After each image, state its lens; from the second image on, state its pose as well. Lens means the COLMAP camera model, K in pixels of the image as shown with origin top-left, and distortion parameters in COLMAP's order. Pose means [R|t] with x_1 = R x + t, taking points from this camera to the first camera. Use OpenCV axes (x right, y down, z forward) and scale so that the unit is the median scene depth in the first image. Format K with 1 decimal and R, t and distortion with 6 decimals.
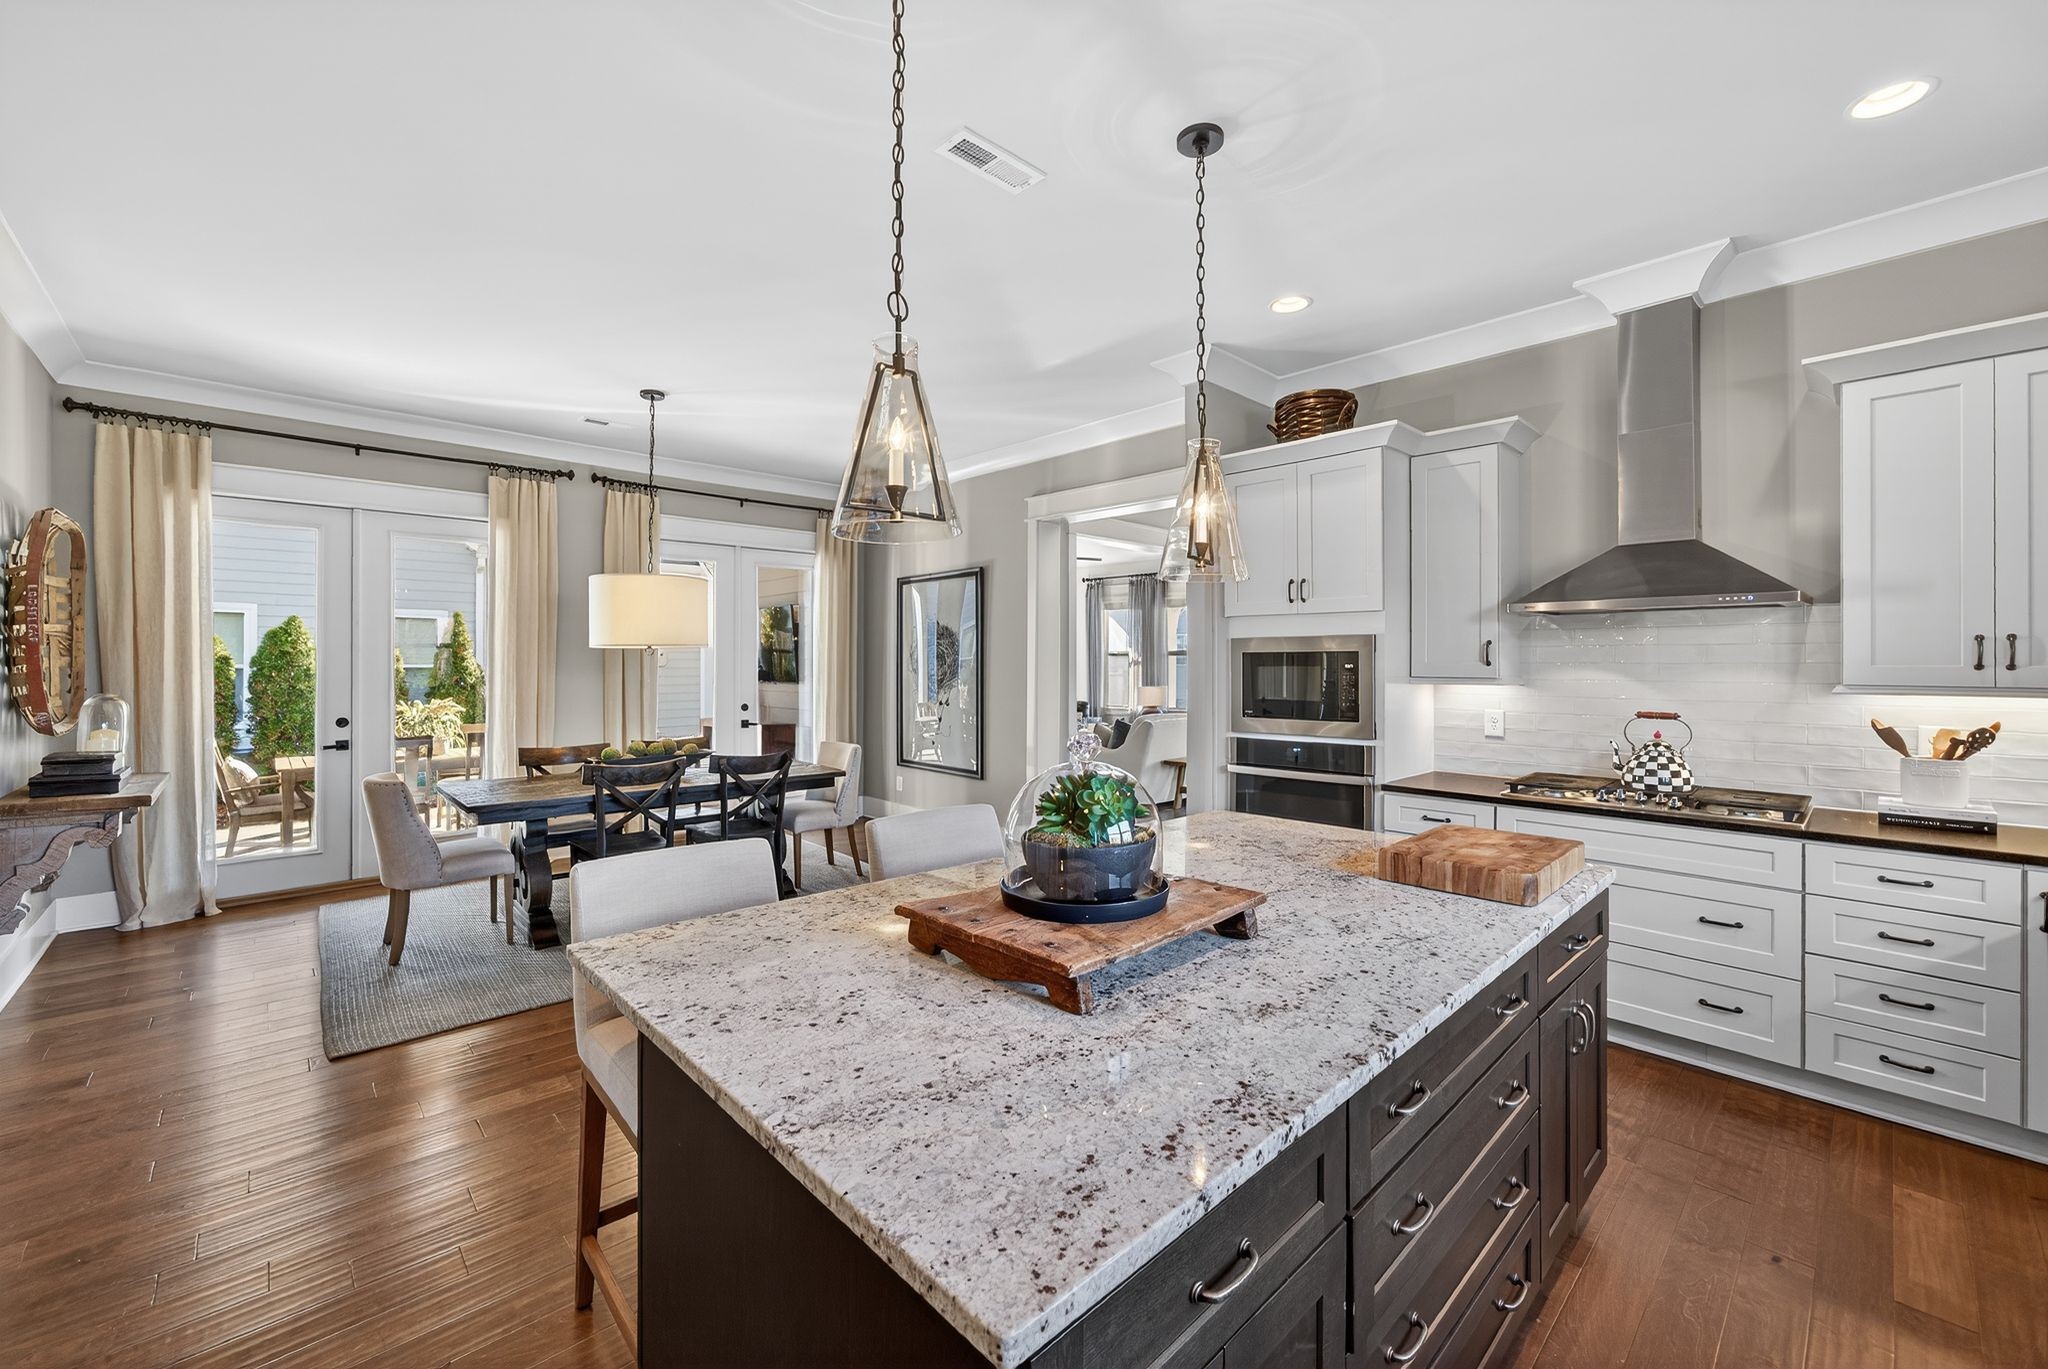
lens RADIAL K [[817.3, 0, 1009.8], [0, 817.3, 678.0], [0, 0, 1]] dist [-0.014984, 0.004584]
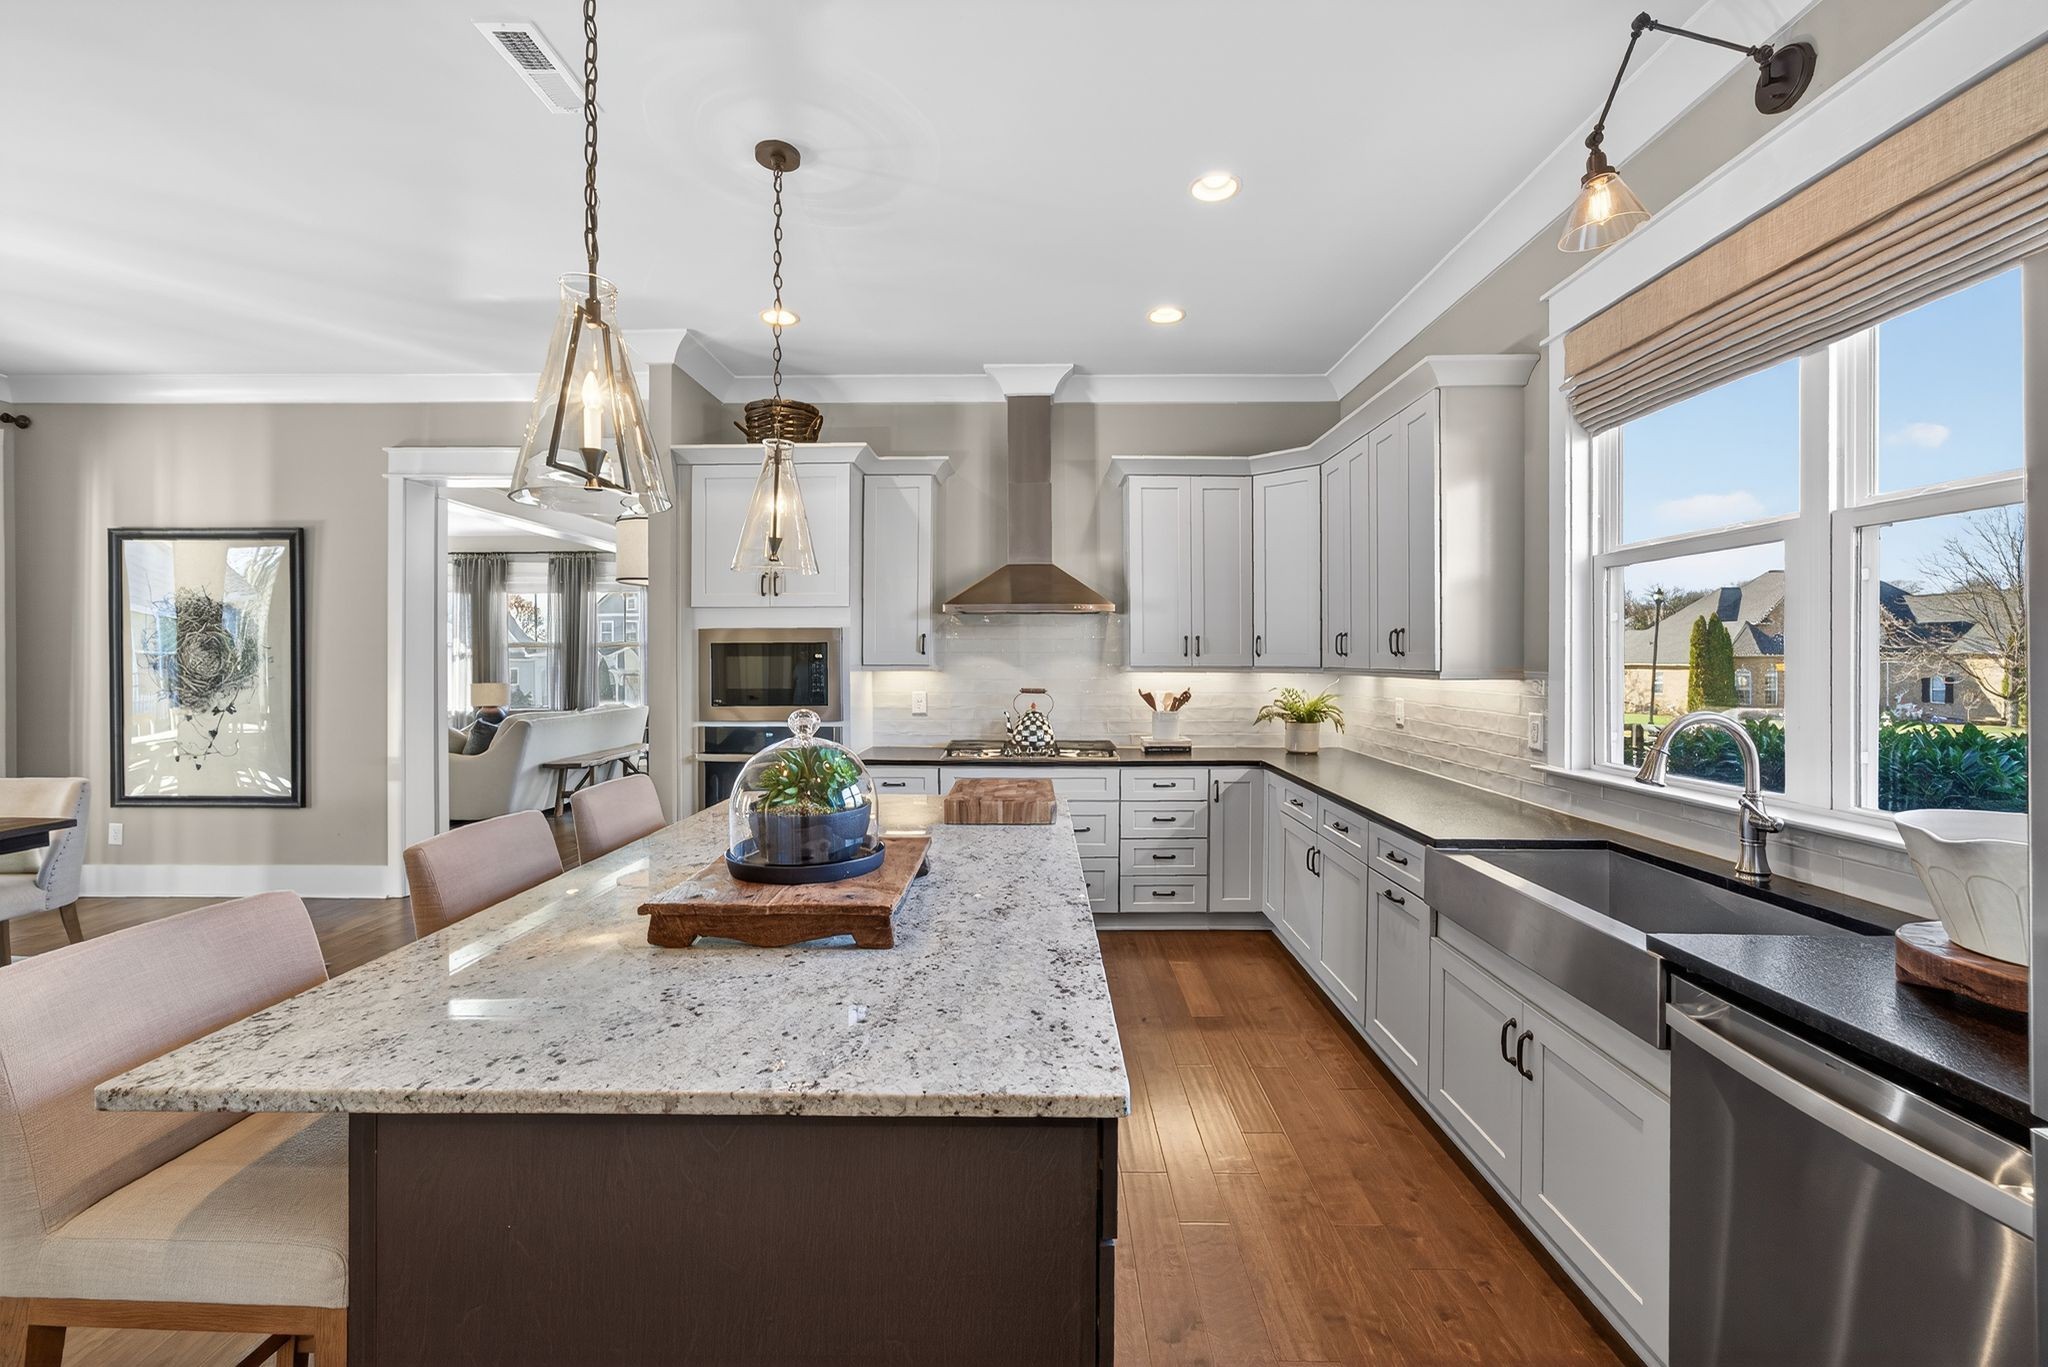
lens RADIAL K [[817.3, 0, 1032.3], [0, 817.3, 681.7], [0, 0, 1]] dist [-0.014984, 0.004584]
pose [[0.700801, -0.023567, 0.712967, -0.224358], [0.016166, 0.999722, 0.017155, 0.006651], [-0.713173, -0.000496, 0.700988, 0.016992]]
